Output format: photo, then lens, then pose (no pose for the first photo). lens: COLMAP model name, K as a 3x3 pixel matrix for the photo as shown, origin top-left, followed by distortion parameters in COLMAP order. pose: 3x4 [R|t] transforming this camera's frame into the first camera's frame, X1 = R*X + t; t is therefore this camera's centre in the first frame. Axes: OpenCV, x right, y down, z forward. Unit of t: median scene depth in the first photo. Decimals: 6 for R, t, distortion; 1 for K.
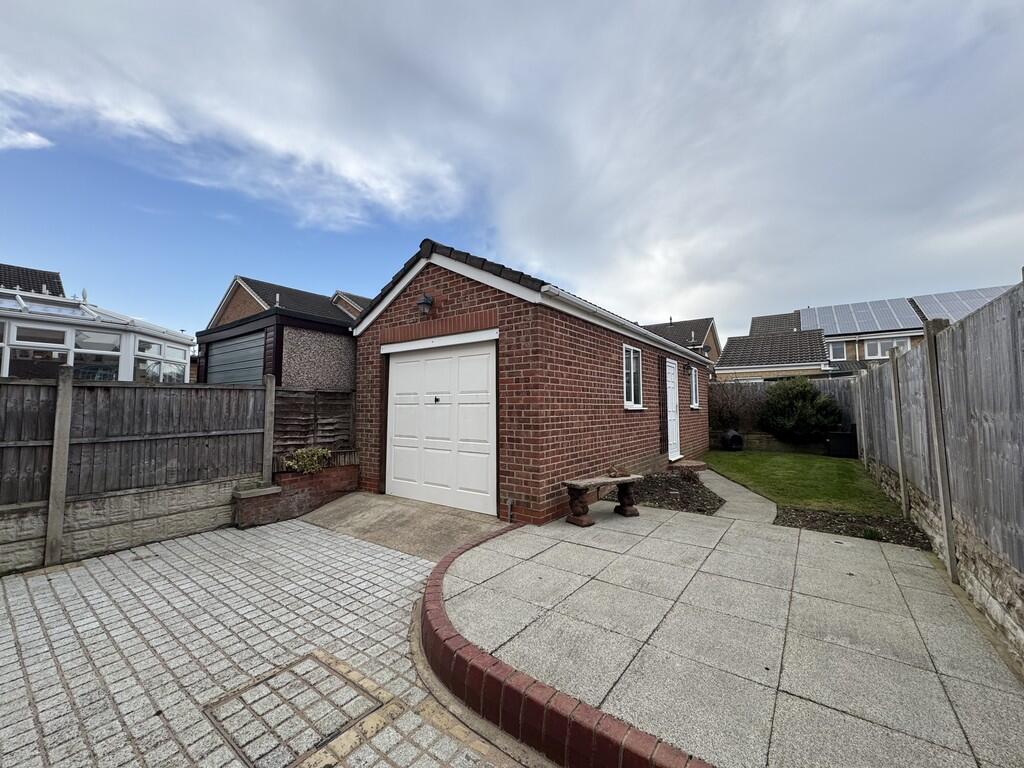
lens RADIAL K [[404.8, 0, 513.3], [0, 404.8, 384.7], [0, 0, 1]] dist [0.001910, -0.003192]
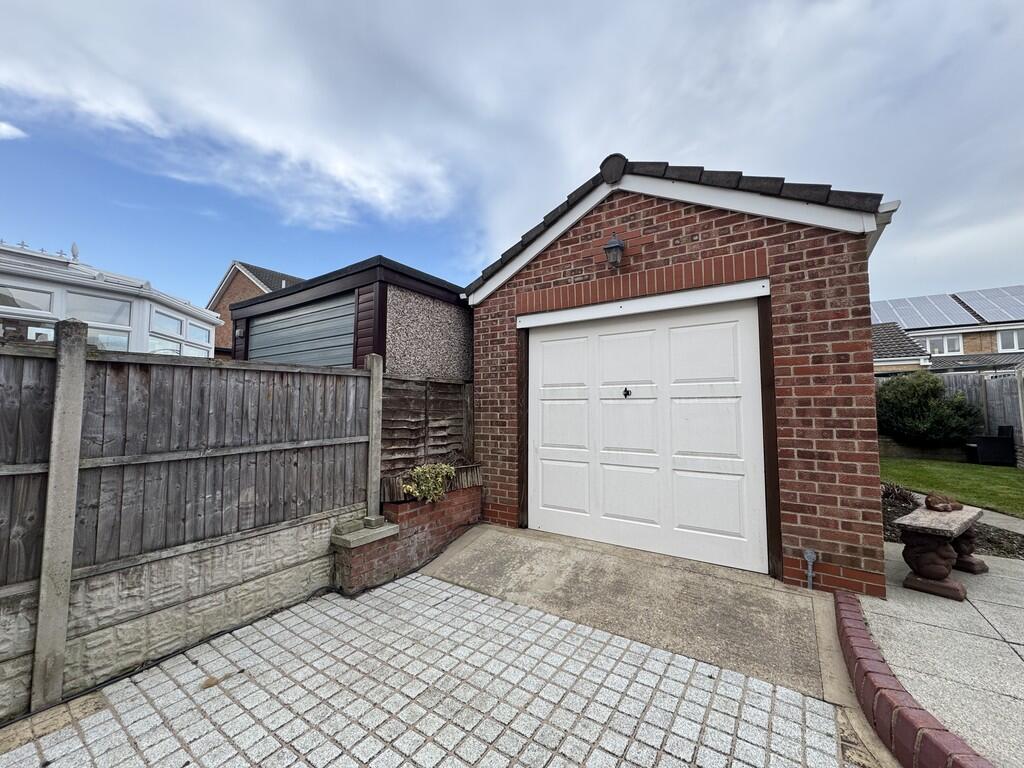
lens RADIAL K [[404.8, 0, 516.9], [0, 404.8, 382.9], [0, 0, 1]] dist [0.001910, -0.003192]
pose [[0.999393, 0.003170, 0.034695, -0.437114], [-0.002908, 0.999967, -0.007580, 0.029232], [-0.034718, 0.007474, 0.999369, 0.361312]]
